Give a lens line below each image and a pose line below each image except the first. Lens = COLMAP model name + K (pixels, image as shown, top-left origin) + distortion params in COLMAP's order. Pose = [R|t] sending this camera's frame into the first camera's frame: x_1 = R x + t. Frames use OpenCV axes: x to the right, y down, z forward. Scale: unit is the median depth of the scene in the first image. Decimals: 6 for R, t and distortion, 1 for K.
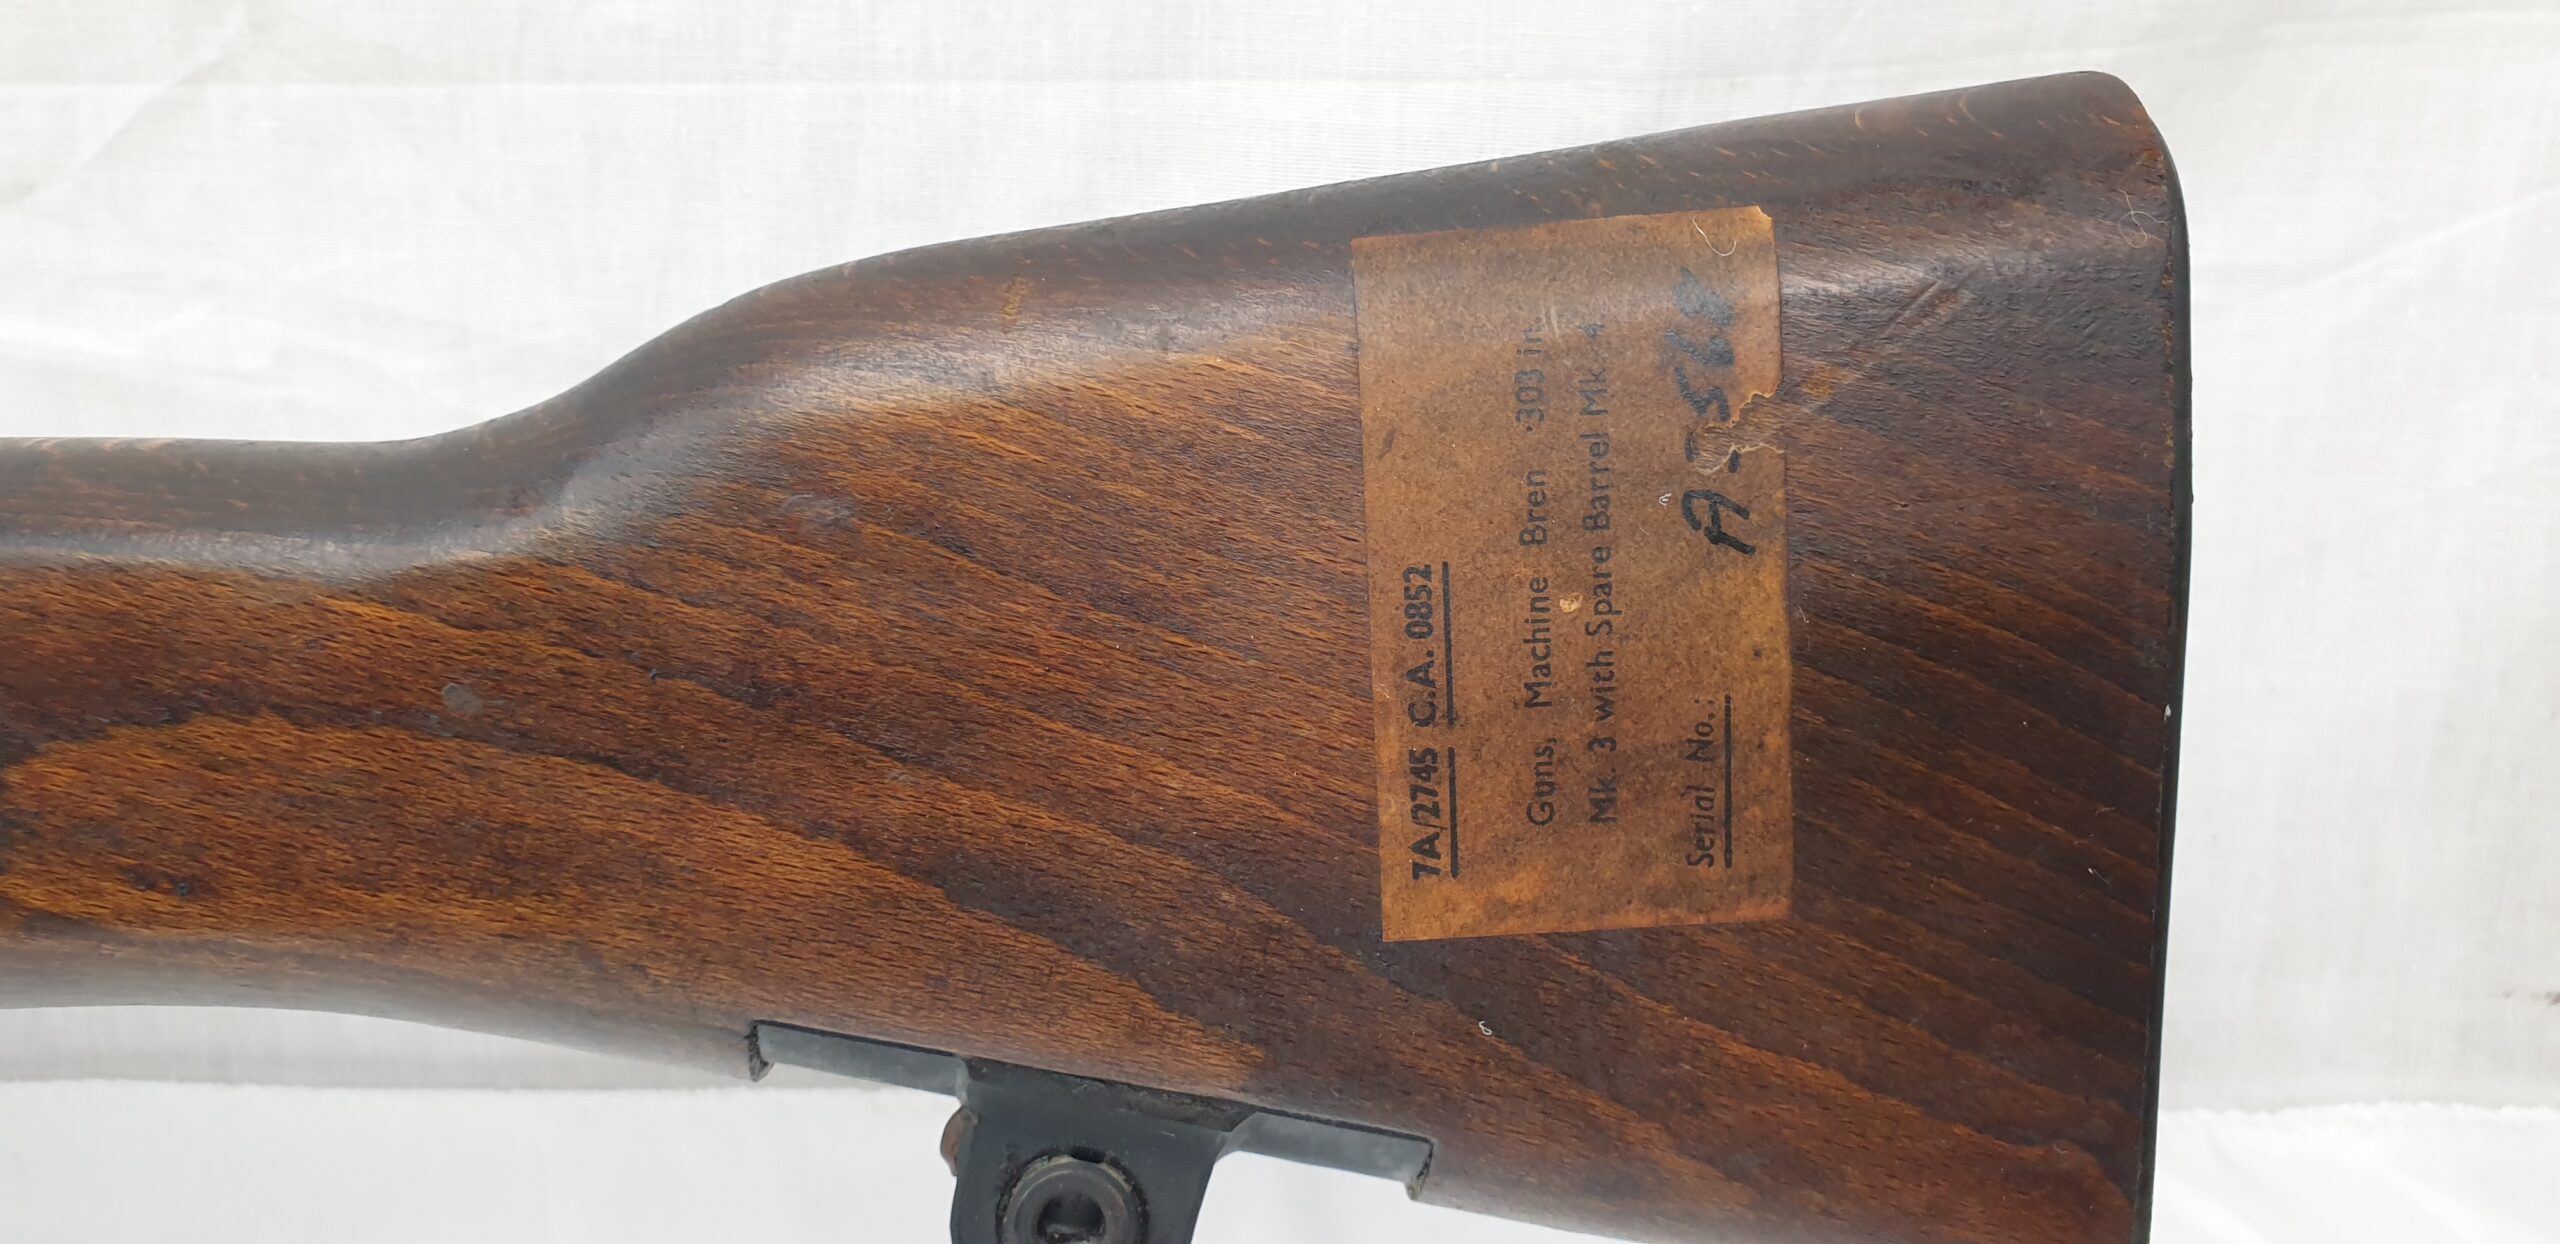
lens RADIAL K [[1990.2, 0, 1277.2], [0, 1990.2, 587.4], [0, 0, 1]] dist [0.011324, -0.015526]
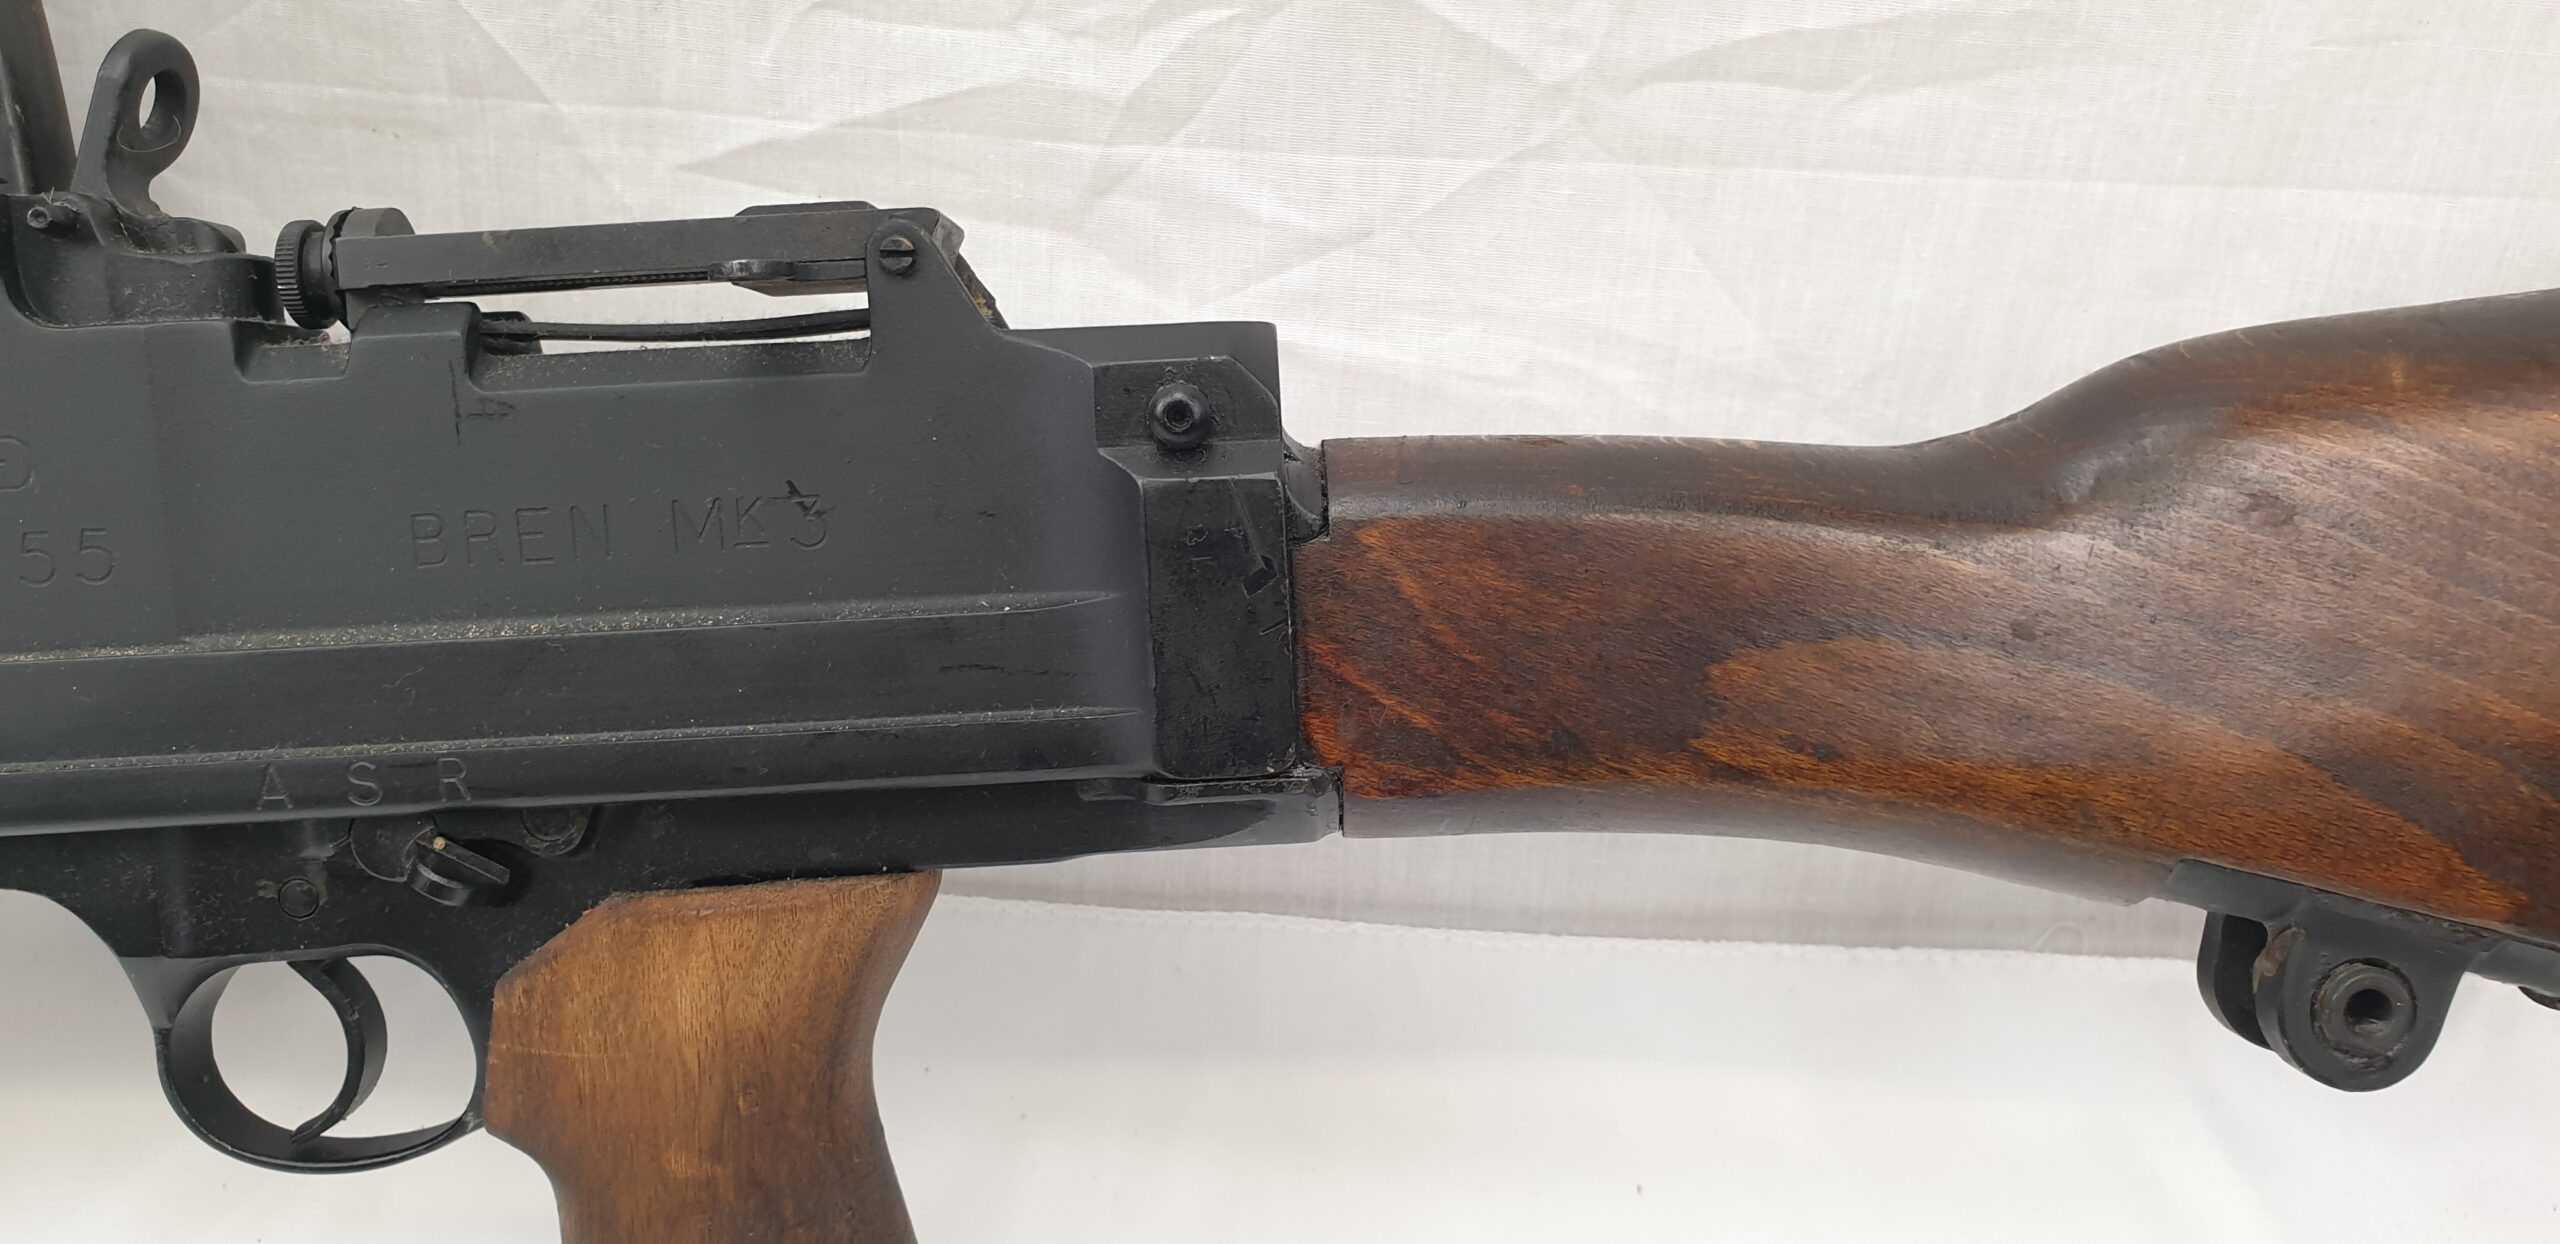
lens RADIAL K [[1990.2, 0, 1324.4], [0, 1990.2, 640.6], [0, 0, 1]] dist [0.011324, -0.015526]
pose [[0.999178, 0.040359, -0.003714, -0.861405], [-0.040180, 0.998397, 0.039870, 0.023636], [0.005317, -0.039688, 0.999198, -0.437387]]
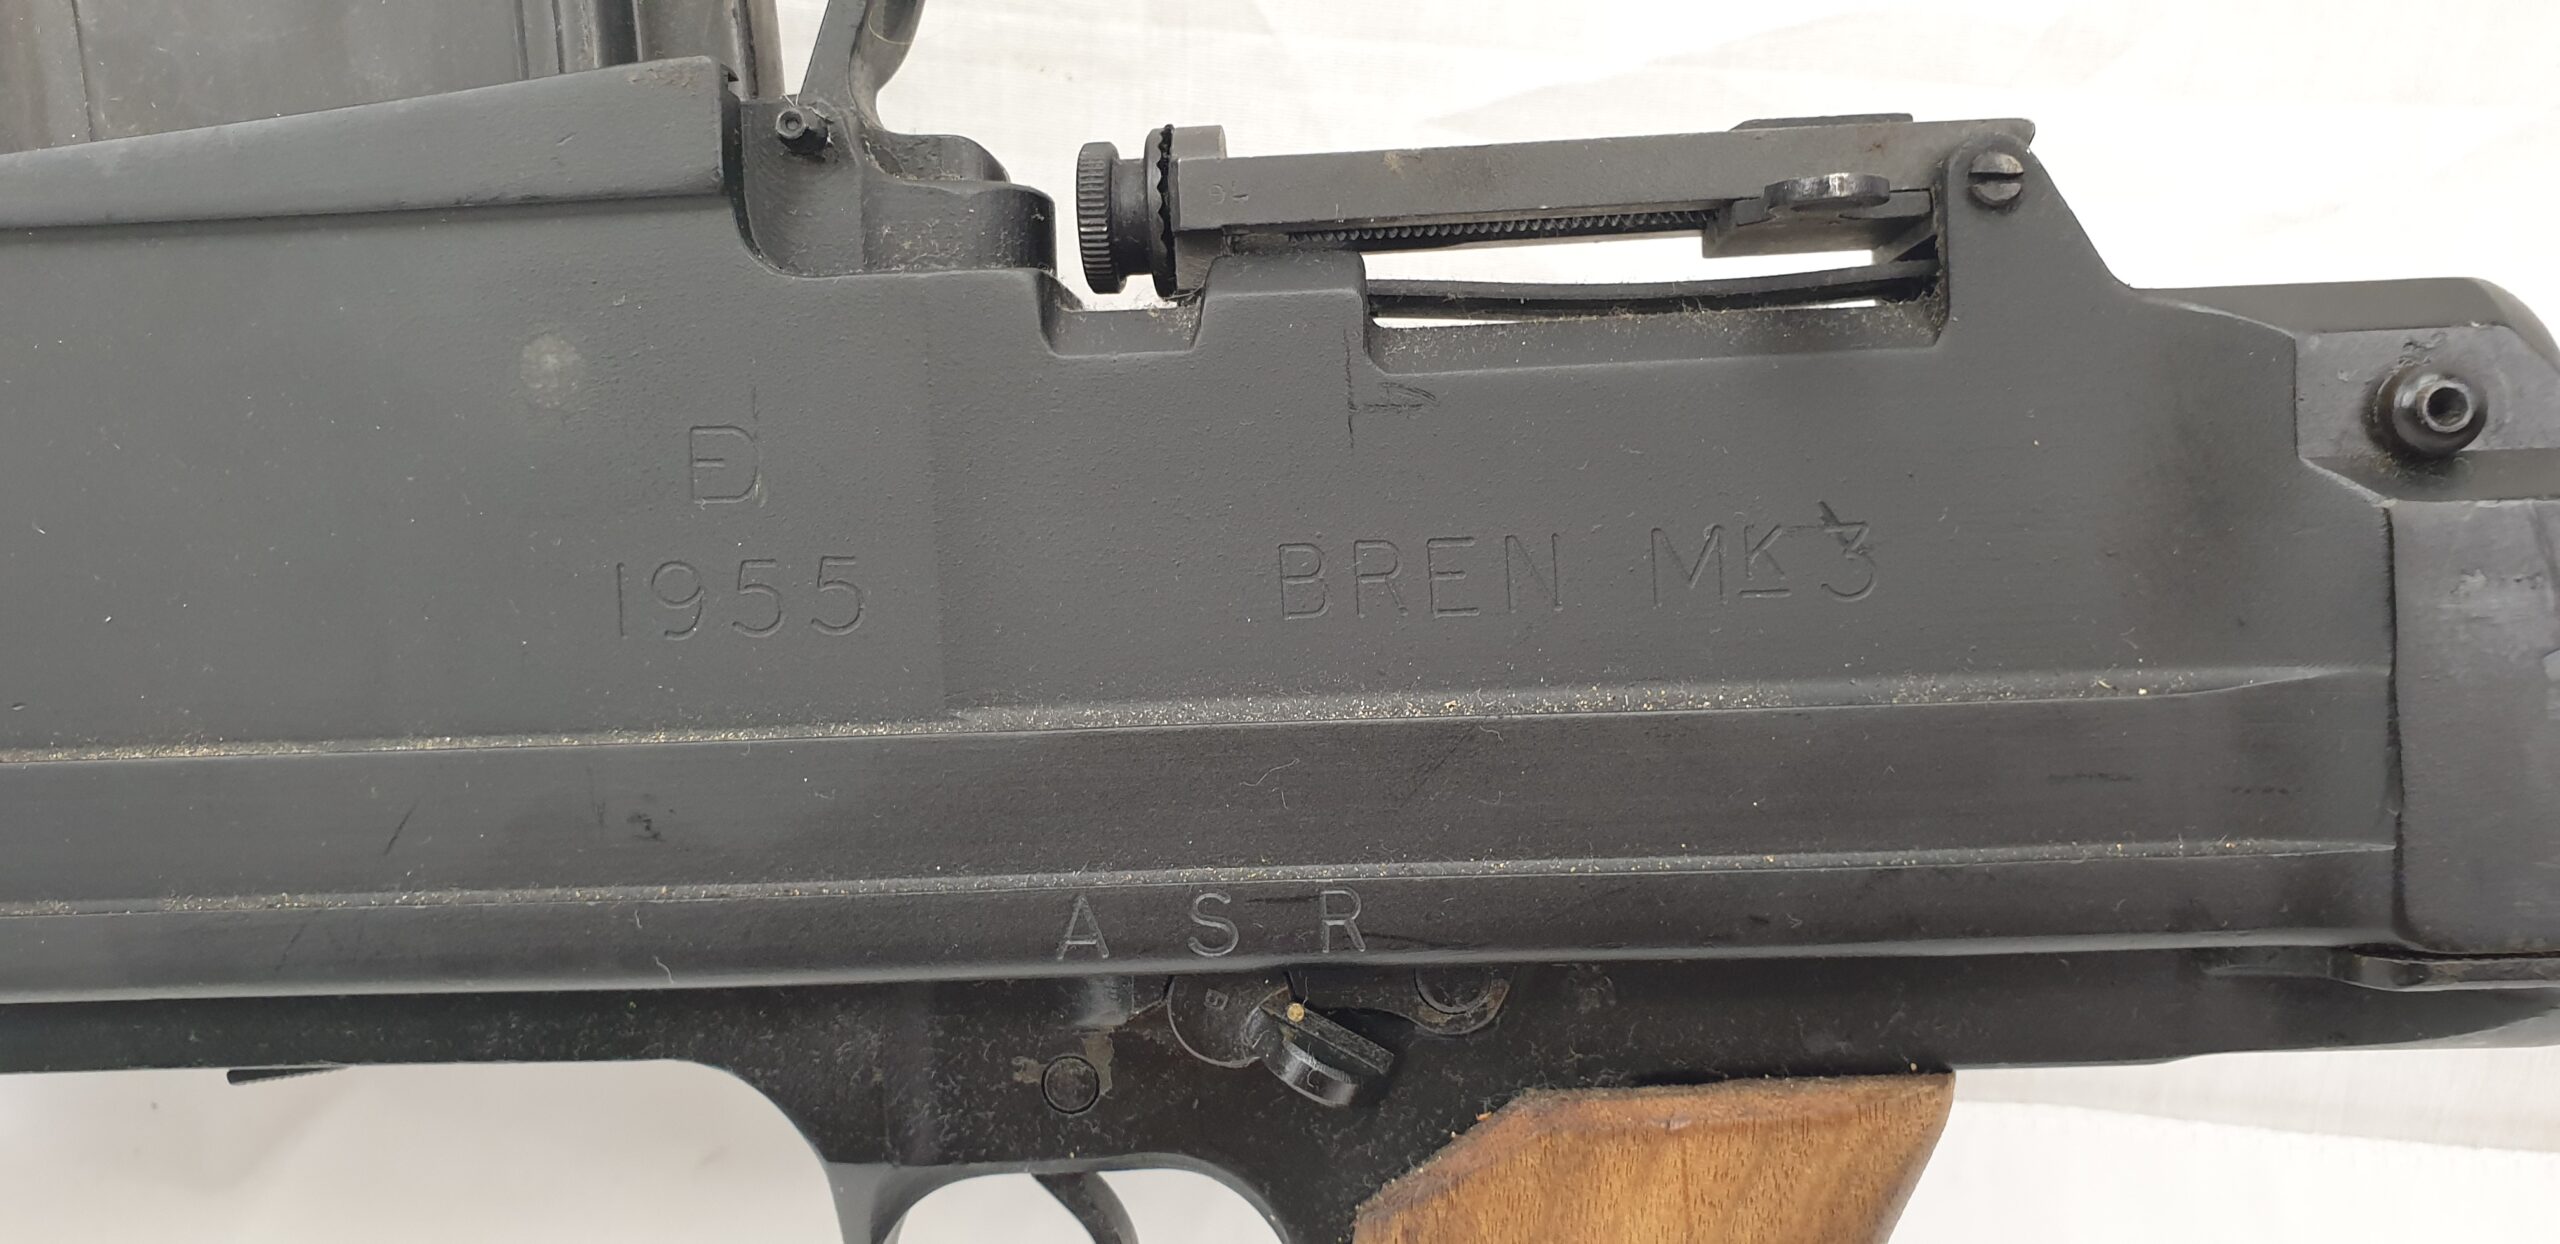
lens RADIAL K [[1990.2, 0, 1273.0], [0, 1990.2, 618.2], [0, 0, 1]] dist [0.011324, -0.015526]
pose [[0.996915, 0.056988, -0.053975, -1.466534], [-0.058411, 0.997975, -0.025169, 0.079811], [0.052432, 0.028244, 0.998225, -0.017684]]
